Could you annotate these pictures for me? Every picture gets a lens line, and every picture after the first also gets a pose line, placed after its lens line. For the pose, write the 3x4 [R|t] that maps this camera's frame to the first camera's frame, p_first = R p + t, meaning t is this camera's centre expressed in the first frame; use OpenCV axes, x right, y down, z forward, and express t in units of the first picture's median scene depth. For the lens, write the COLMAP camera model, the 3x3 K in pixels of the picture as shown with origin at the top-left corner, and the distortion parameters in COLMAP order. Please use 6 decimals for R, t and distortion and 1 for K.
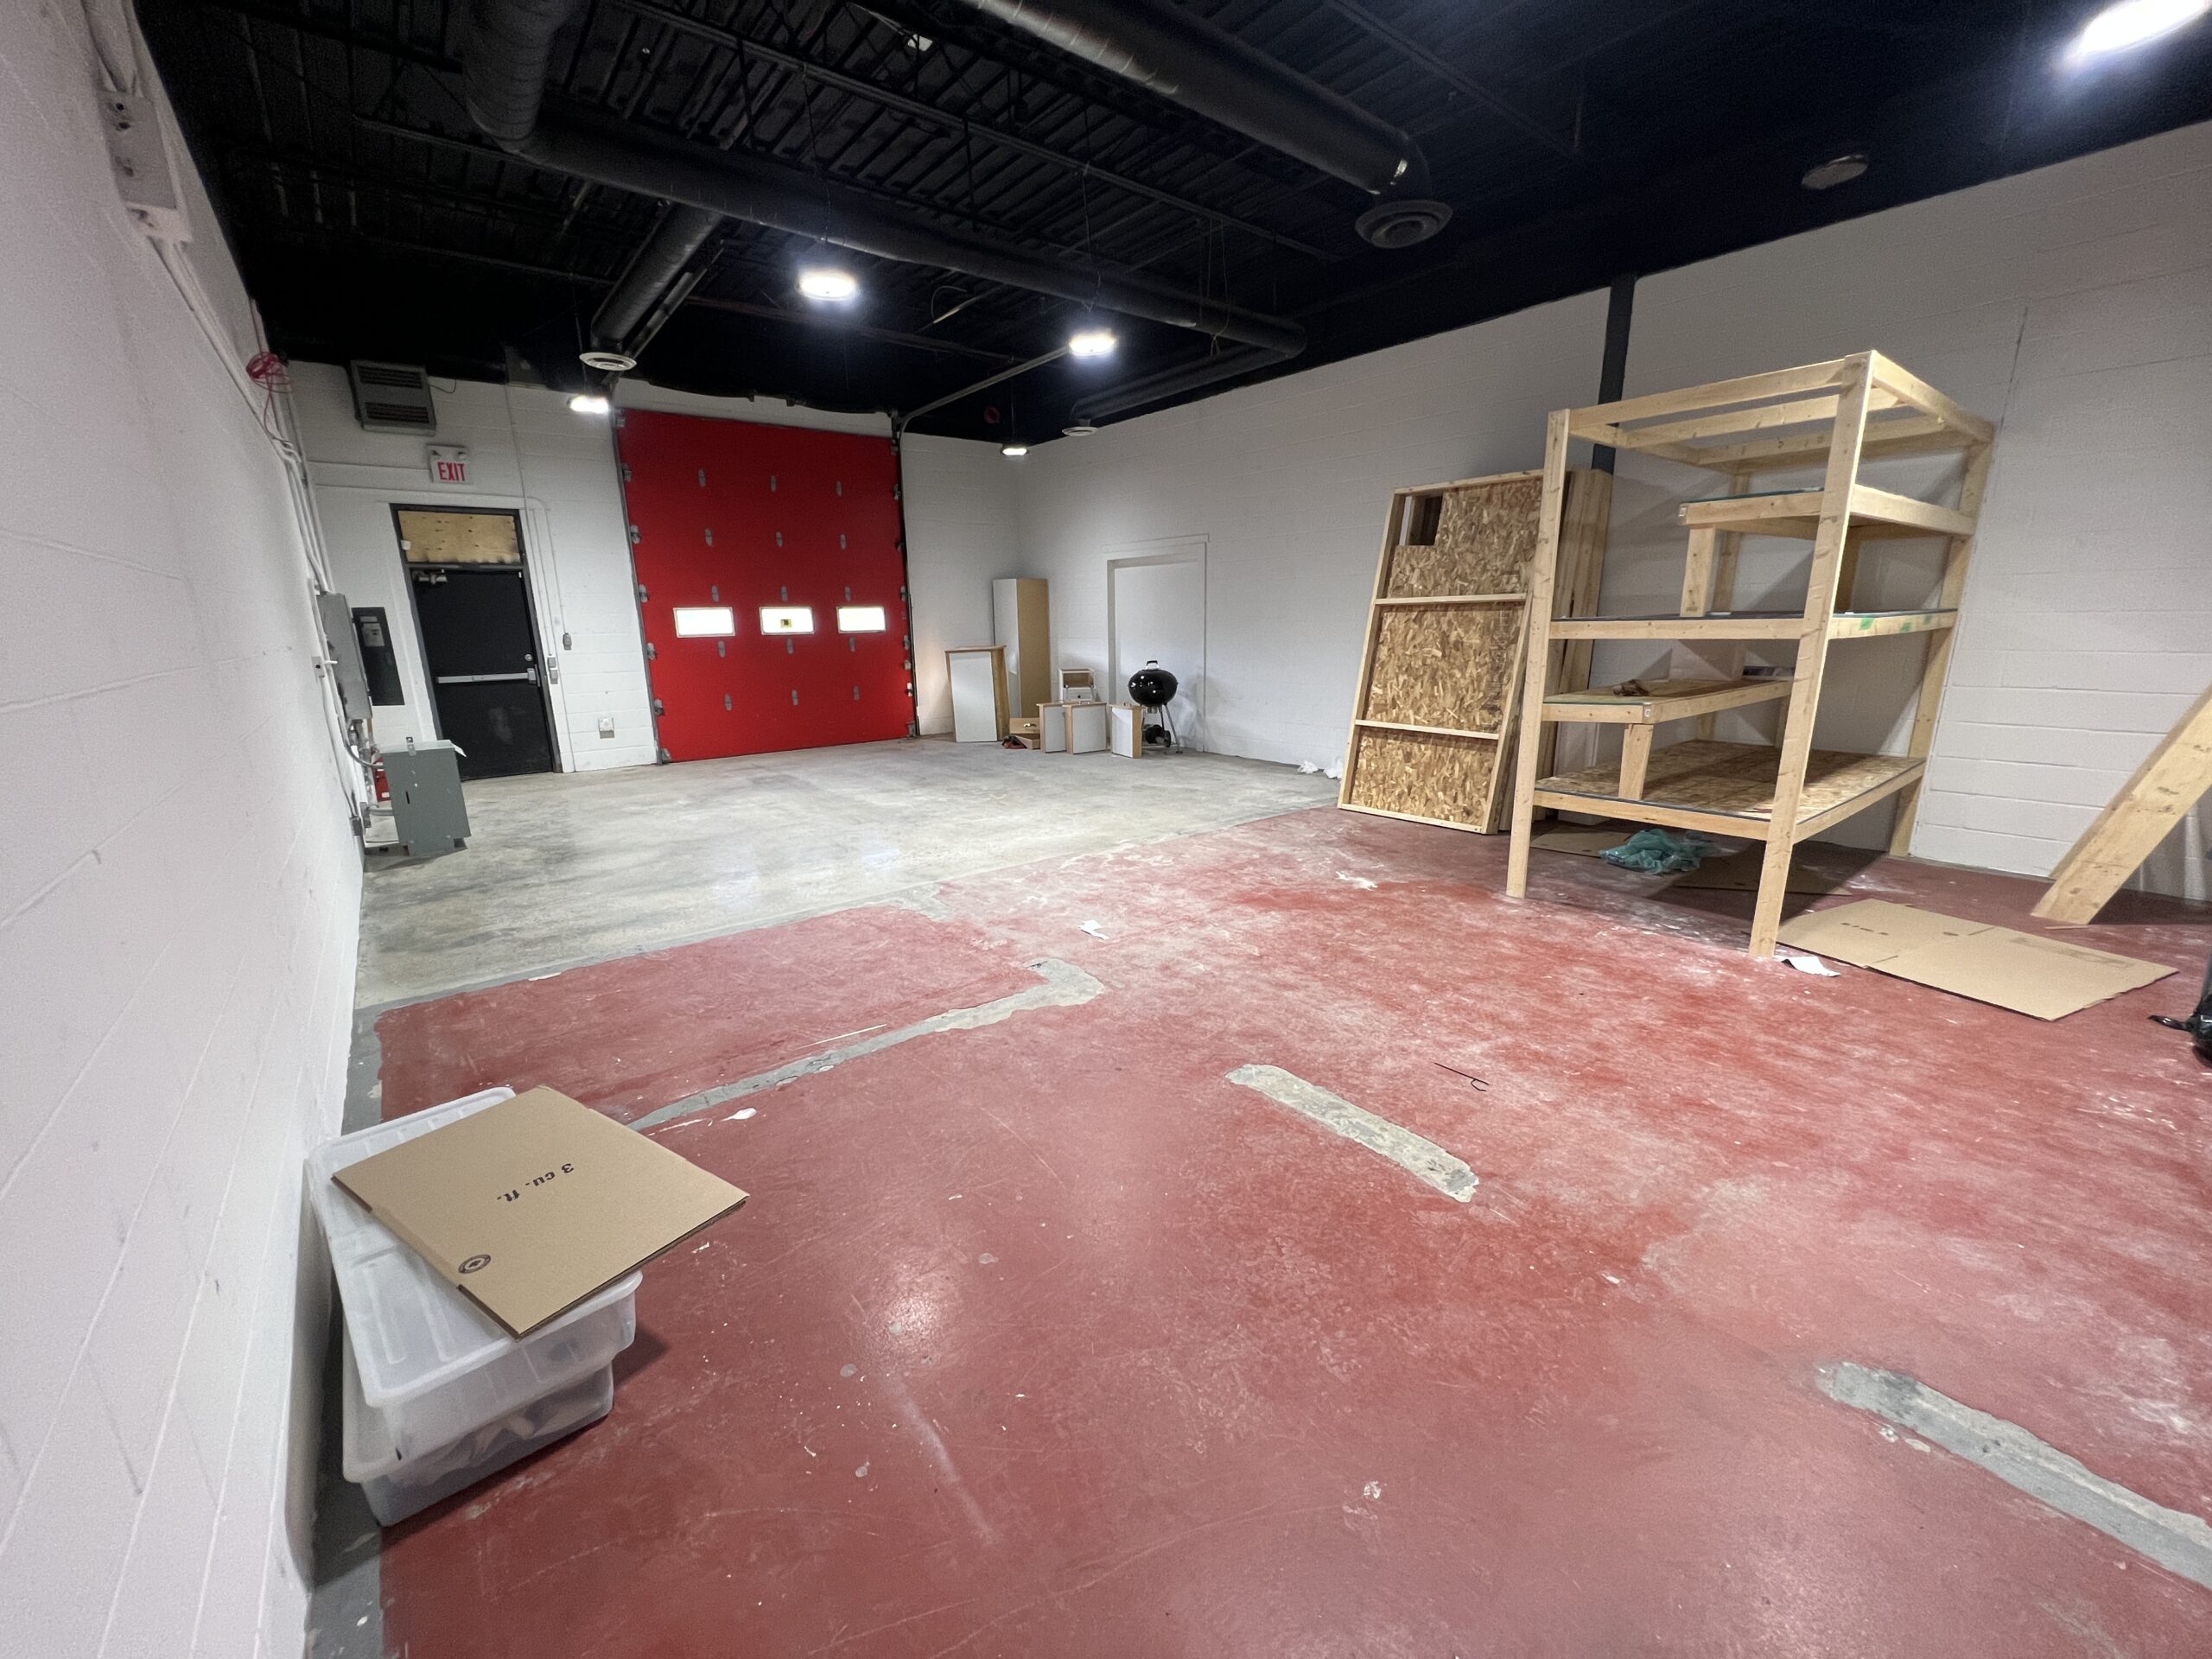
lens RADIAL K [[892.0, 0, 1101.5], [0, 892.0, 833.2], [0, 0, 1]] dist [-0.003449, 0.000718]
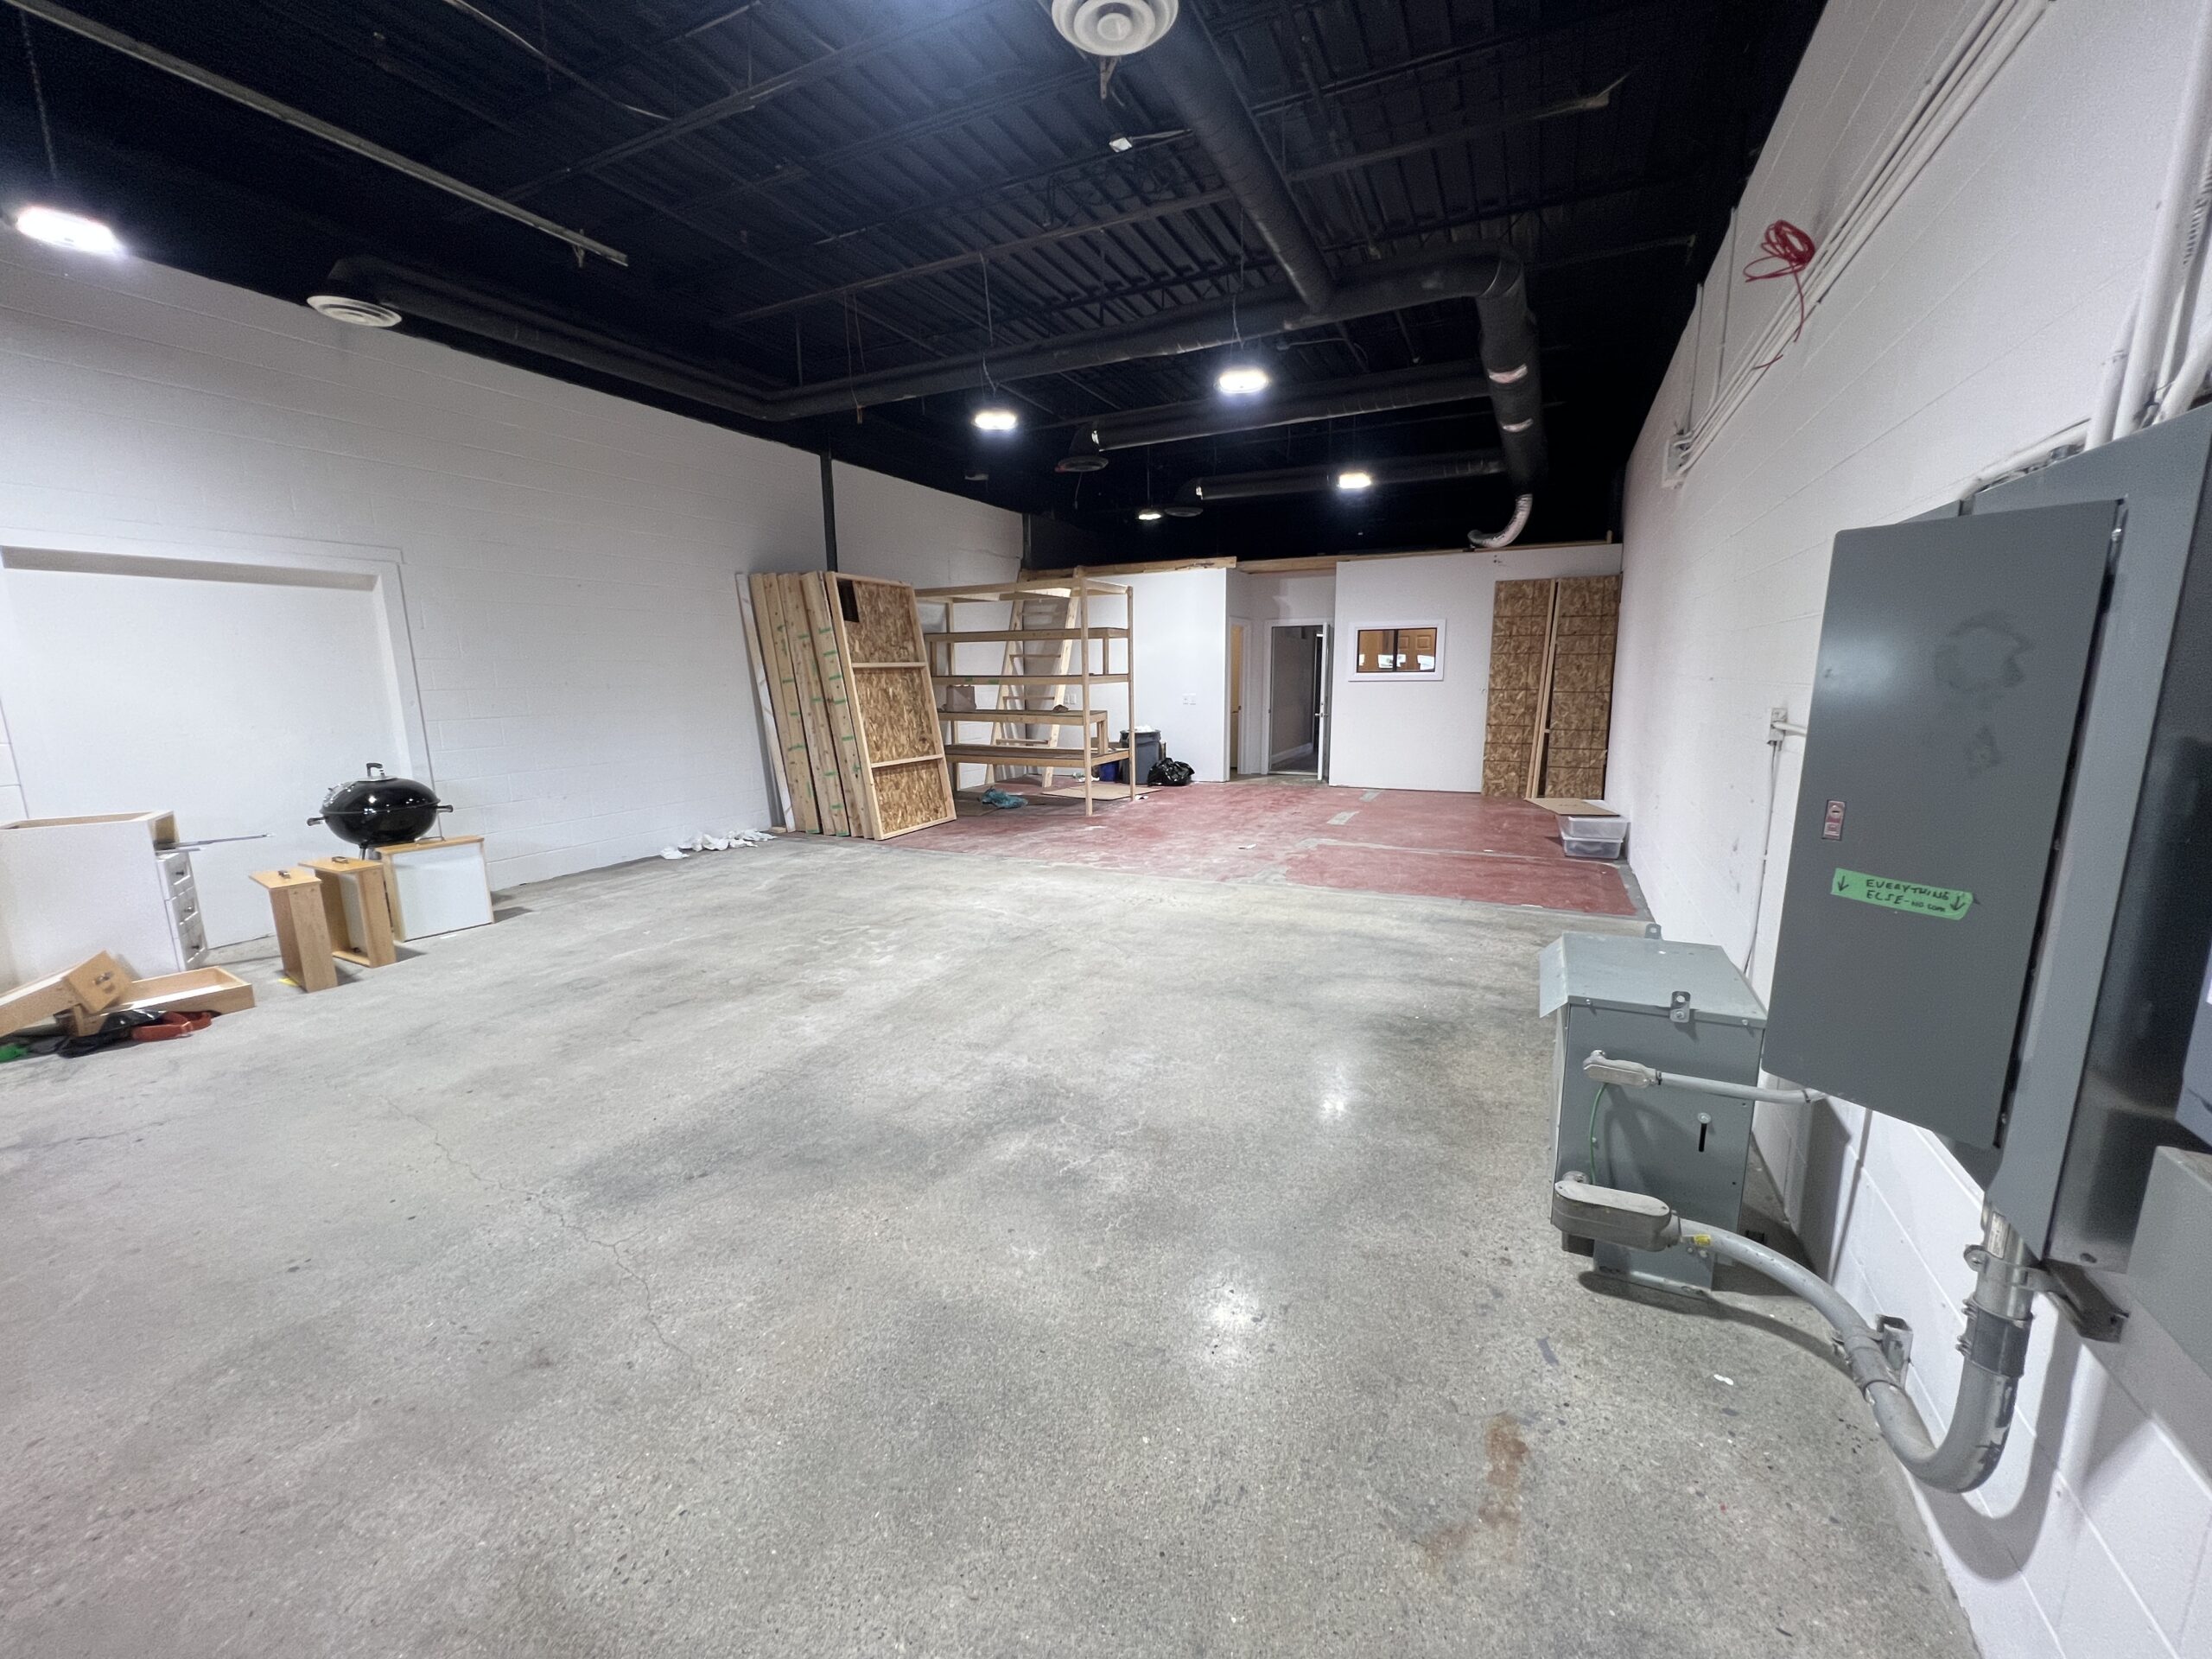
lens RADIAL K [[892.0, 0, 1111.5], [0, 892.0, 838.3], [0, 0, 1]] dist [-0.003449, 0.000718]
pose [[-0.445686, -0.142439, 0.883784, -1.447471], [0.234033, 0.934384, 0.268615, -0.442106], [-0.864056, 0.326553, -0.383107, 1.930342]]
